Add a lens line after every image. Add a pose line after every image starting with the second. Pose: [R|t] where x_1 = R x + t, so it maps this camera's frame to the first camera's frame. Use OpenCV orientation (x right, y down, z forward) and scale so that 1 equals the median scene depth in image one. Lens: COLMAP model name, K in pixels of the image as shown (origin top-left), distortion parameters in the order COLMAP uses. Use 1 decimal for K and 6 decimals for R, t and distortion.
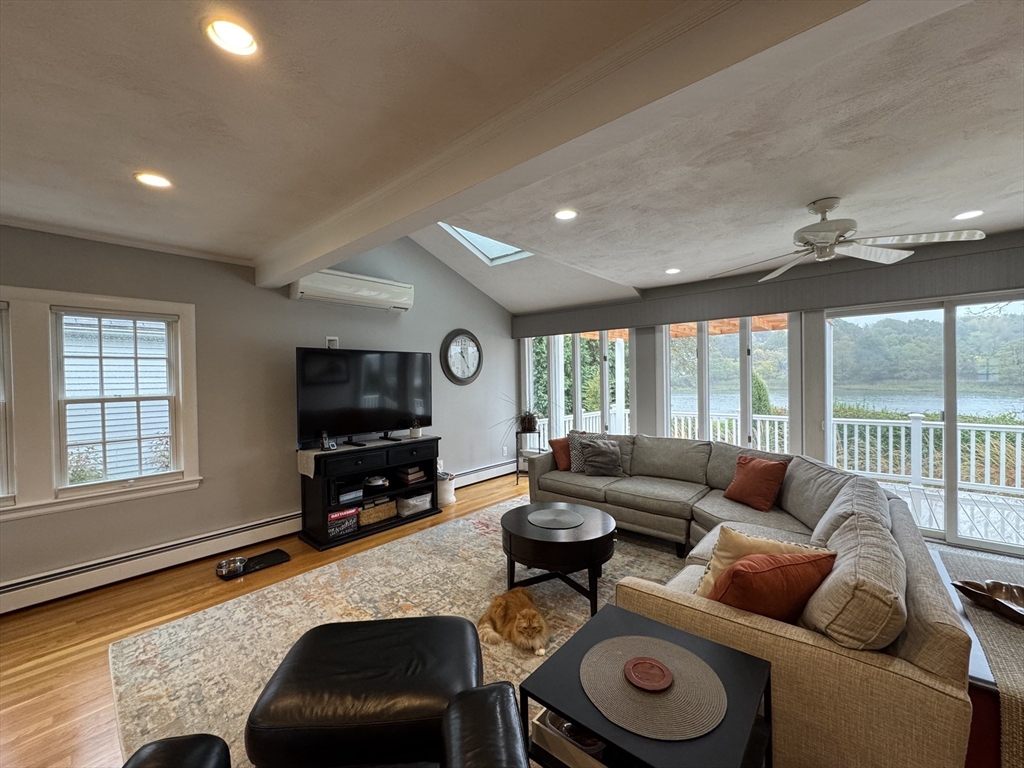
lens RADIAL K [[410.7, 0, 512.0], [0, 410.7, 382.5], [0, 0, 1]] dist [-0.003027, 0.000239]
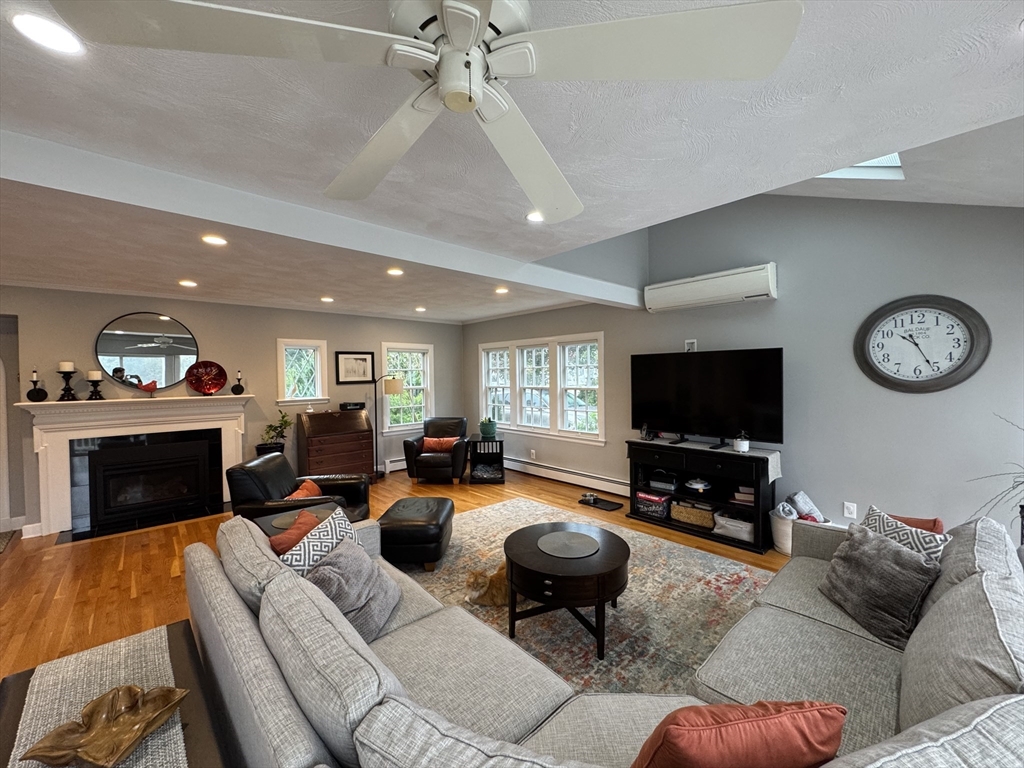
lens RADIAL K [[410.7, 0, 512.0], [0, 410.7, 382.5], [0, 0, 1]] dist [-0.003027, 0.000239]
pose [[-0.098832, 0.040657, -0.994273, 0.710322], [0.002084, 0.999171, 0.040651, -0.046843], [0.995102, 0.001946, -0.098834, 0.676896]]
